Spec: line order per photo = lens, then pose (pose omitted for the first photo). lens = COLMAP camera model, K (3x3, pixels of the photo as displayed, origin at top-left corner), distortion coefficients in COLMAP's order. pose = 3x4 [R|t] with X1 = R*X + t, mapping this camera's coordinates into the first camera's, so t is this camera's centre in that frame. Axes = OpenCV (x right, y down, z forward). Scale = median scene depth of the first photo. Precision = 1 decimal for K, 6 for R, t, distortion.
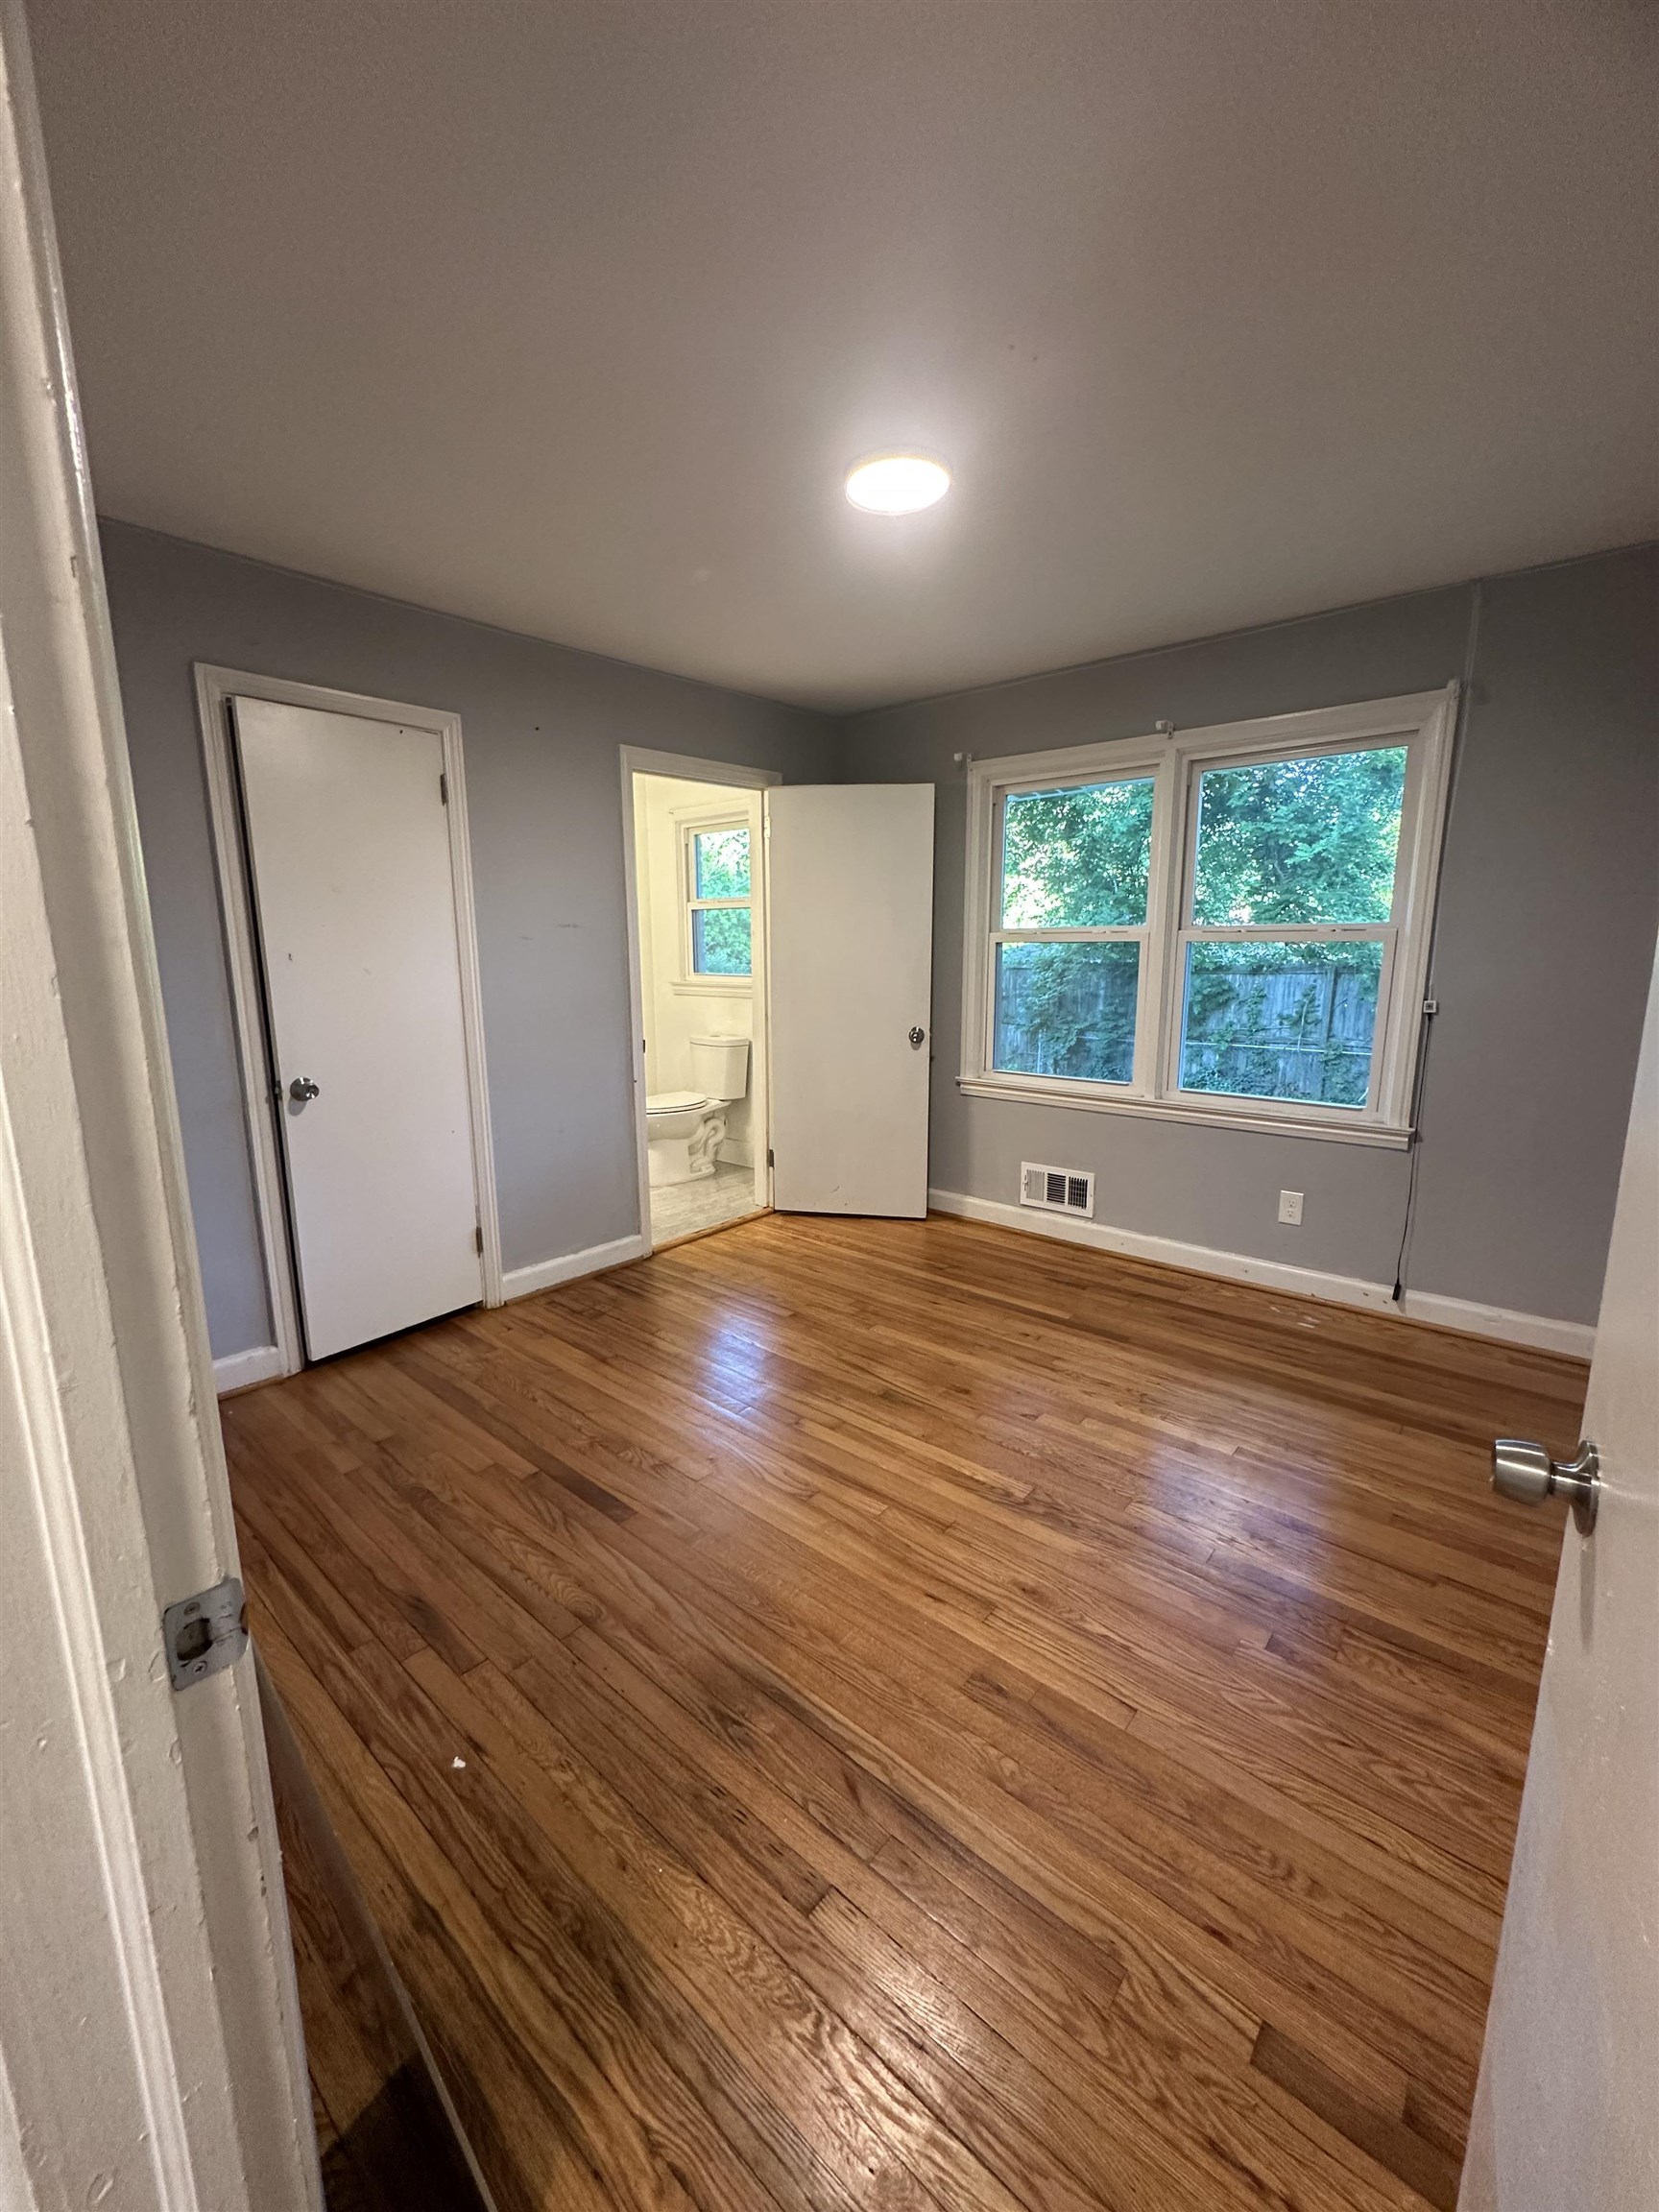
lens RADIAL K [[886.8, 0, 829.5], [0, 886.8, 1106.0], [0, 0, 1]] dist [-0.004254, -0.000291]
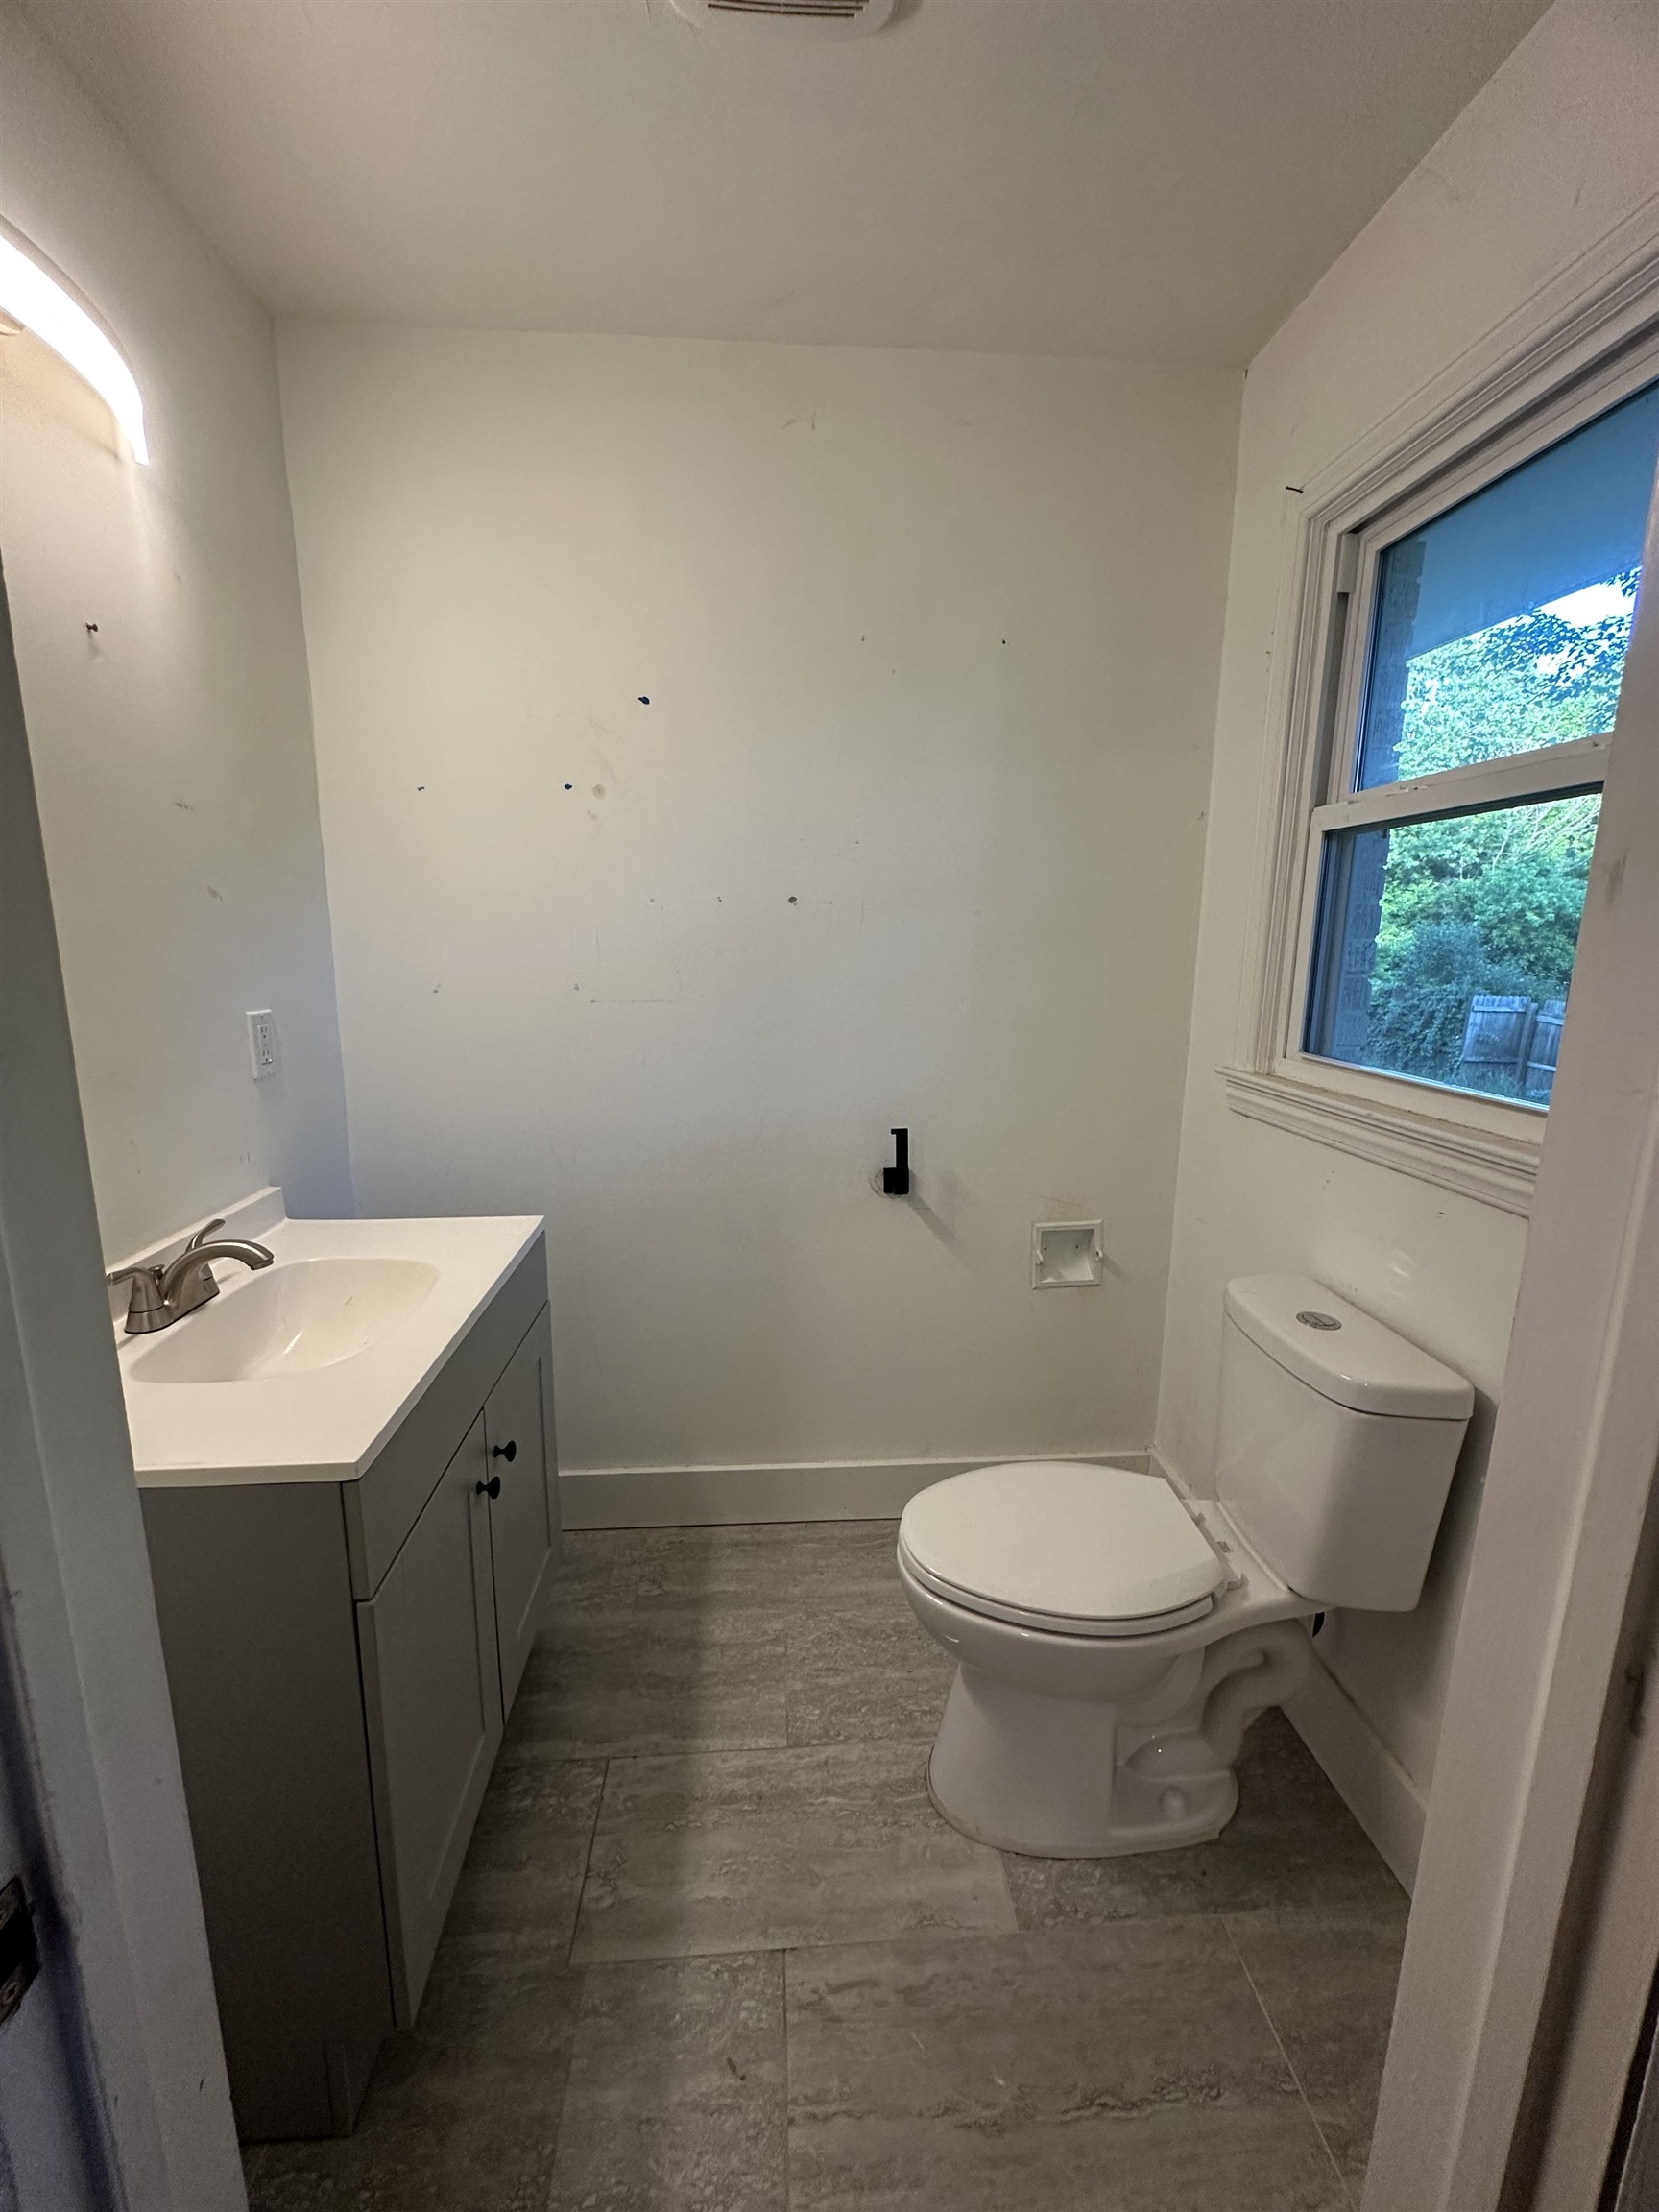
lens RADIAL K [[886.8, 0, 829.5], [0, 886.8, 1106.0], [0, 0, 1]] dist [-0.004254, -0.000291]
pose [[0.712039, 0.147294, -0.686517, -0.076346], [-0.144864, 0.987530, 0.061628, -0.161430], [0.687033, 0.055570, 0.724498, 0.854083]]
